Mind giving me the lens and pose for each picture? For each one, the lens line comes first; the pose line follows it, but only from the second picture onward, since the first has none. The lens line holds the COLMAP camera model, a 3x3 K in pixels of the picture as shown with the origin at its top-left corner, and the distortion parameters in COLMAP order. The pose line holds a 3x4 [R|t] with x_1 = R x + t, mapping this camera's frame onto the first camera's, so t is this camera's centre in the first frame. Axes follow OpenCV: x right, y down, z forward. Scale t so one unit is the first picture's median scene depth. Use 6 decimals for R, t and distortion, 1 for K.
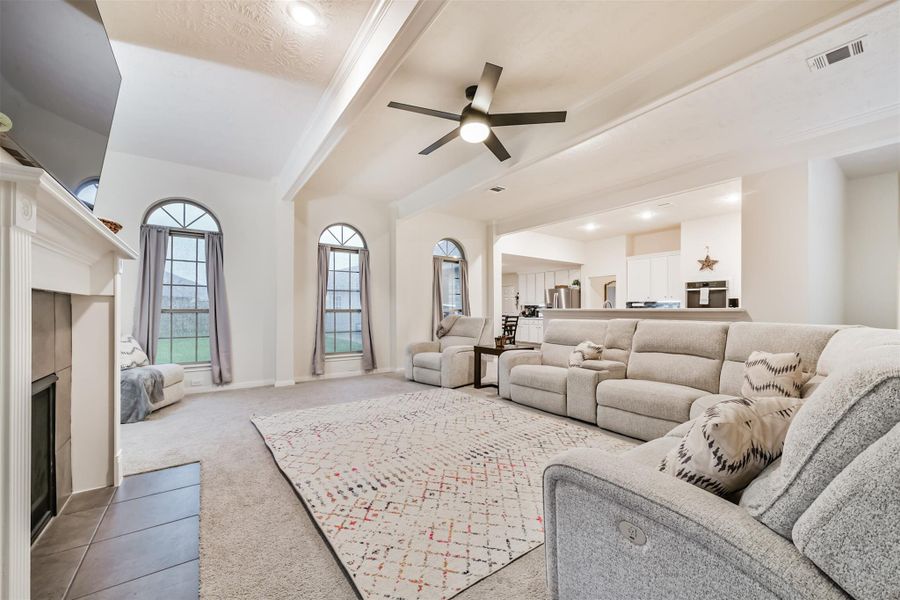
lens RADIAL K [[351.2, 0, 447.2], [0, 351.2, 308.0], [0, 0, 1]] dist [0.025826, -0.000018]
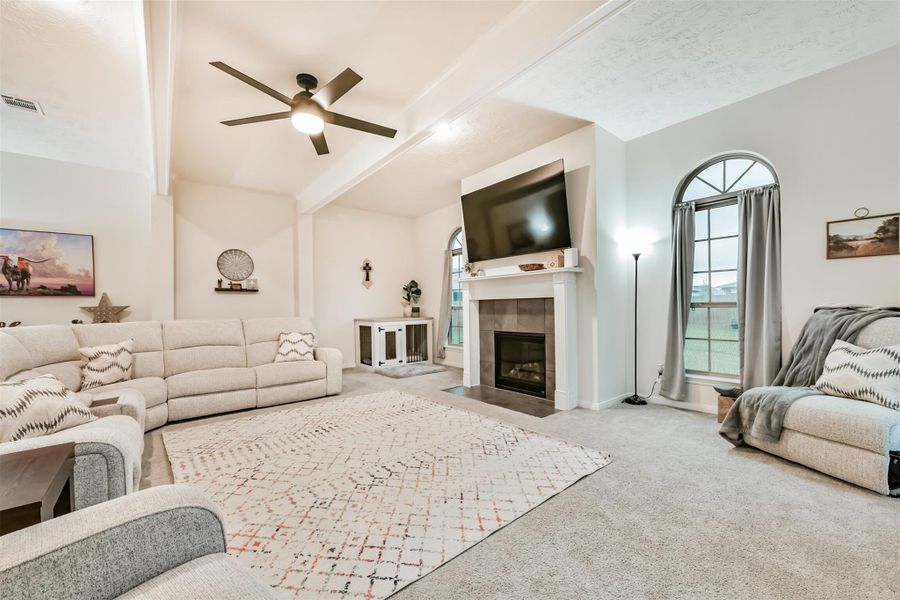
lens RADIAL K [[351.2, 0, 454.6], [0, 351.2, 305.5], [0, 0, 1]] dist [0.025826, -0.000018]
pose [[-0.995365, 0.017578, -0.094549, -0.216373], [0.018473, 0.999792, -0.008594, 0.008915], [0.094378, -0.010301, -0.995483, 1.972280]]
